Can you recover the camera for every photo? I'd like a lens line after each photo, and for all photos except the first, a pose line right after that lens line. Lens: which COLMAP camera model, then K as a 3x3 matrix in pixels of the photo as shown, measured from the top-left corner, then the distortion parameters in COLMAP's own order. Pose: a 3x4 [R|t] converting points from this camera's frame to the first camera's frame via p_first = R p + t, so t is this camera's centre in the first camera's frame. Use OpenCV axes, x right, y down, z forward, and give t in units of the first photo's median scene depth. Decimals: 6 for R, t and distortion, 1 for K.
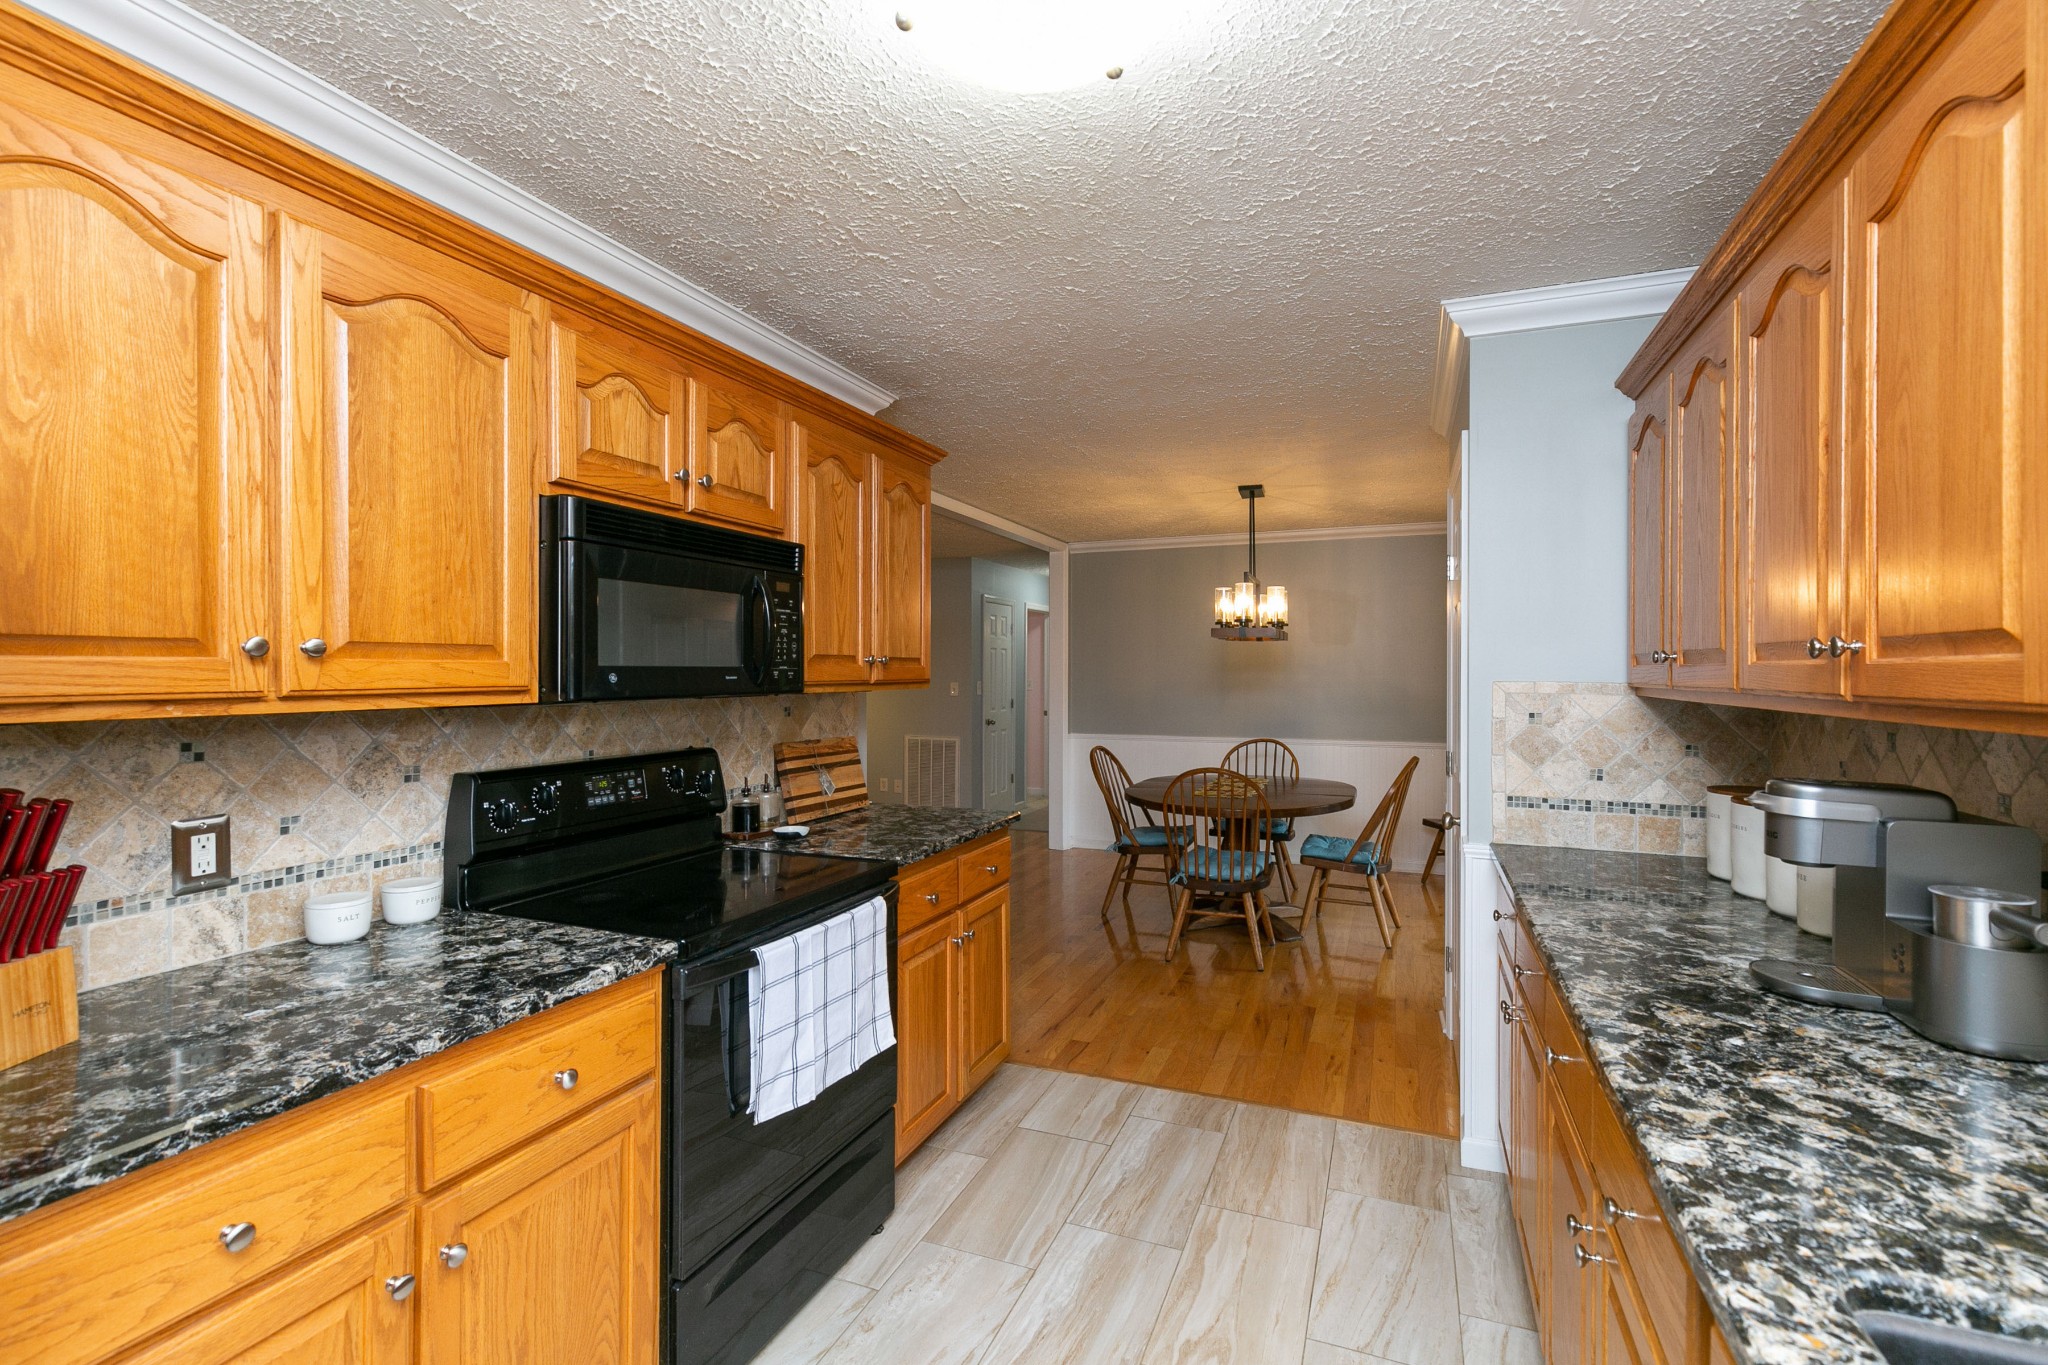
lens RADIAL K [[924.5, 0, 1024.5], [0, 924.5, 676.9], [0, 0, 1]] dist [0.003545, -0.000325]
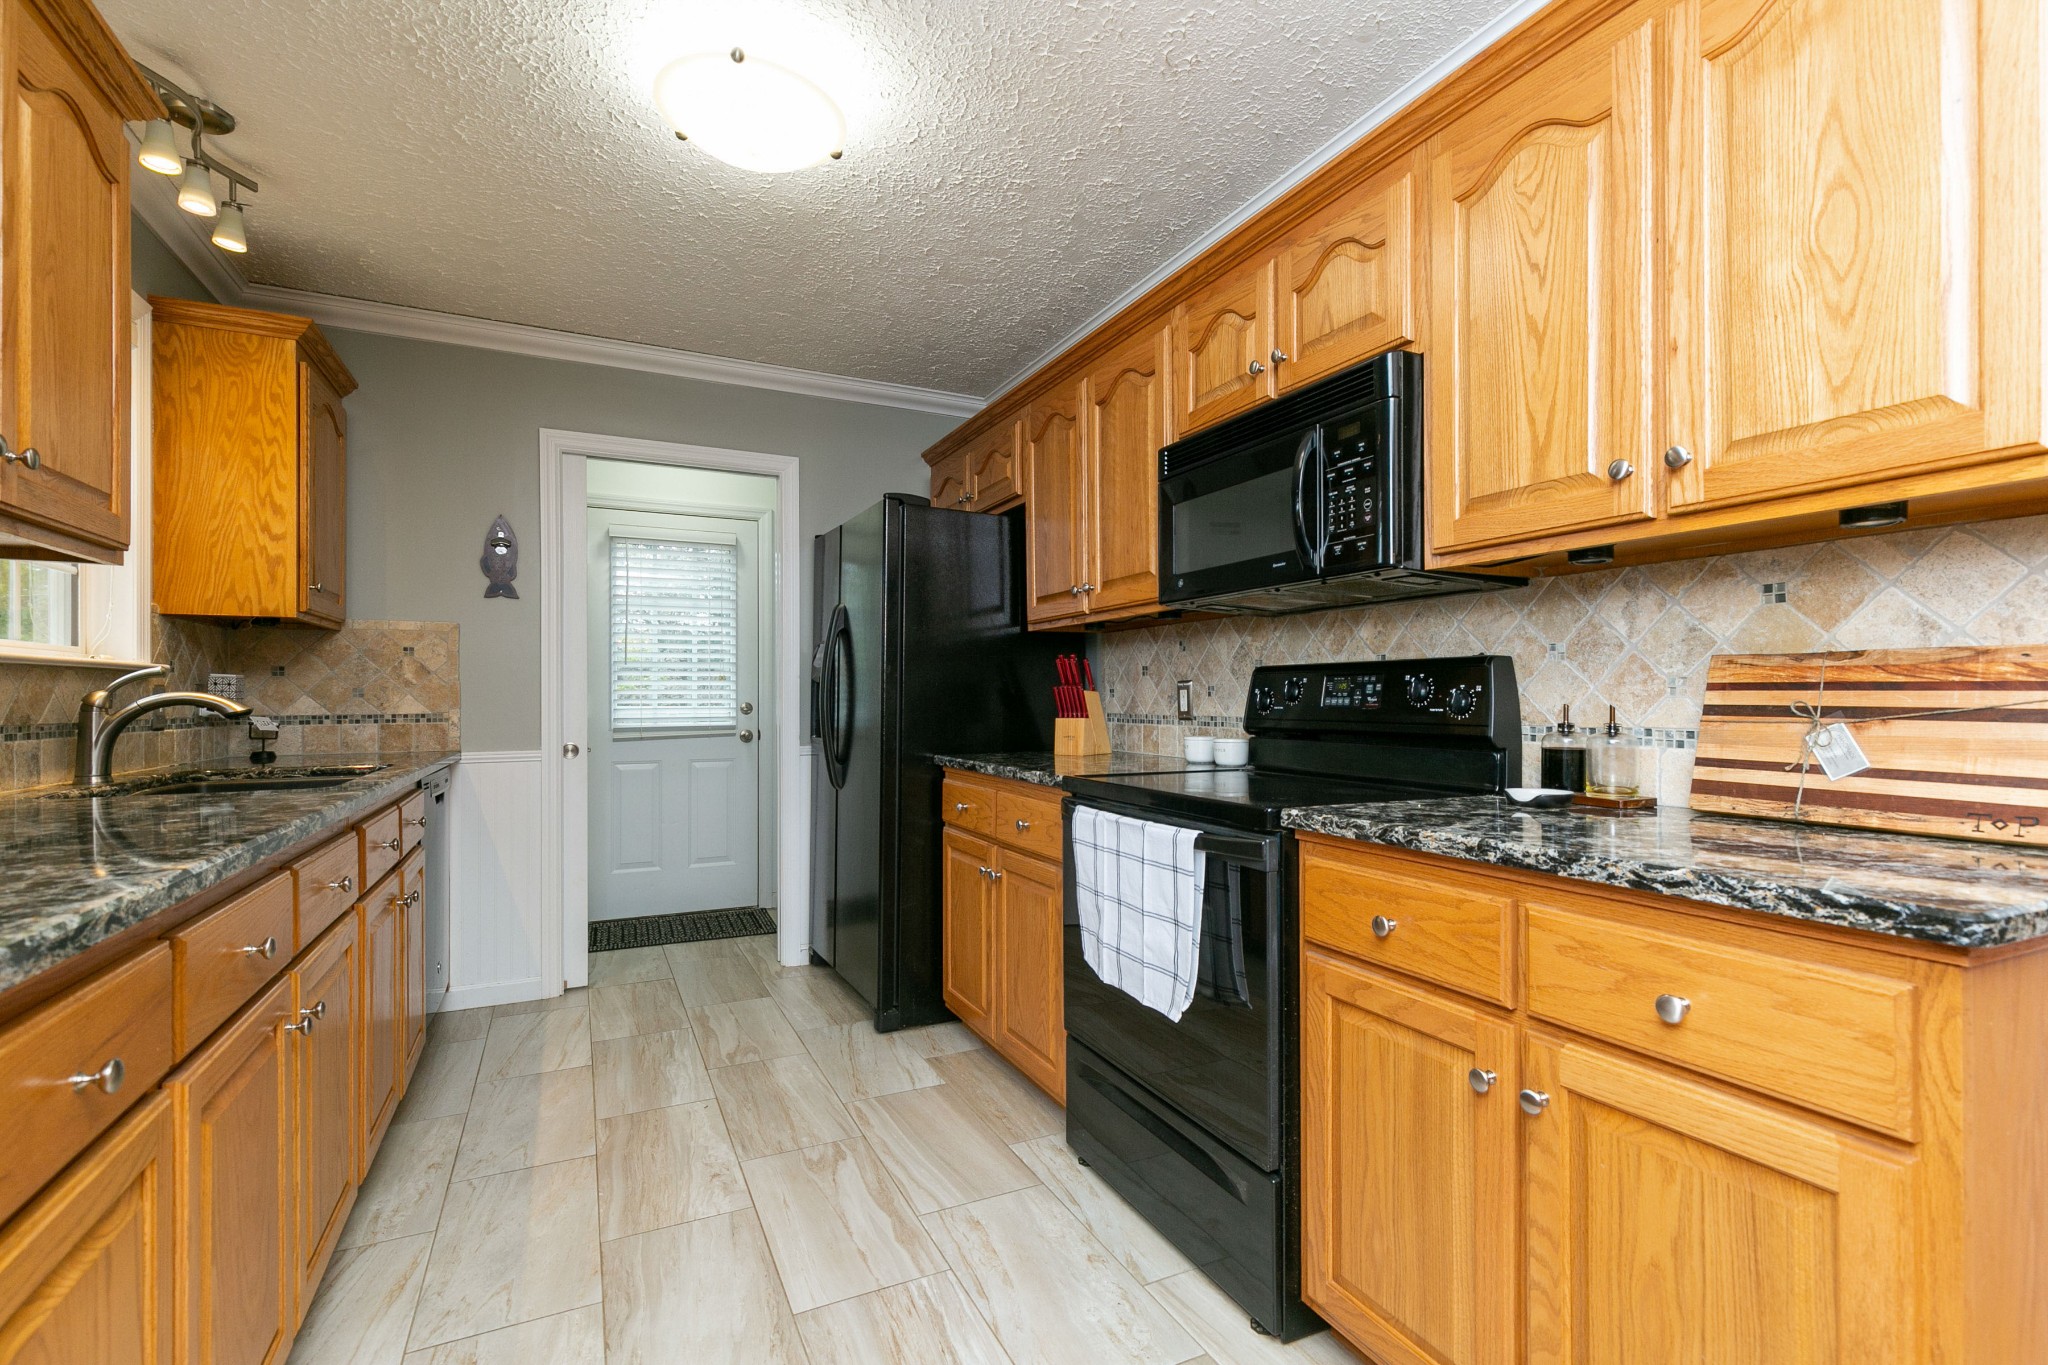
lens RADIAL K [[924.5, 0, 1030.3], [0, 924.5, 694.6], [0, 0, 1]] dist [0.003545, -0.000325]
pose [[-0.673188, -0.003689, -0.739462, 0.498757], [-0.003490, 0.999992, -0.001811, 0.127005], [0.739463, 0.001362, -0.673196, 1.408984]]
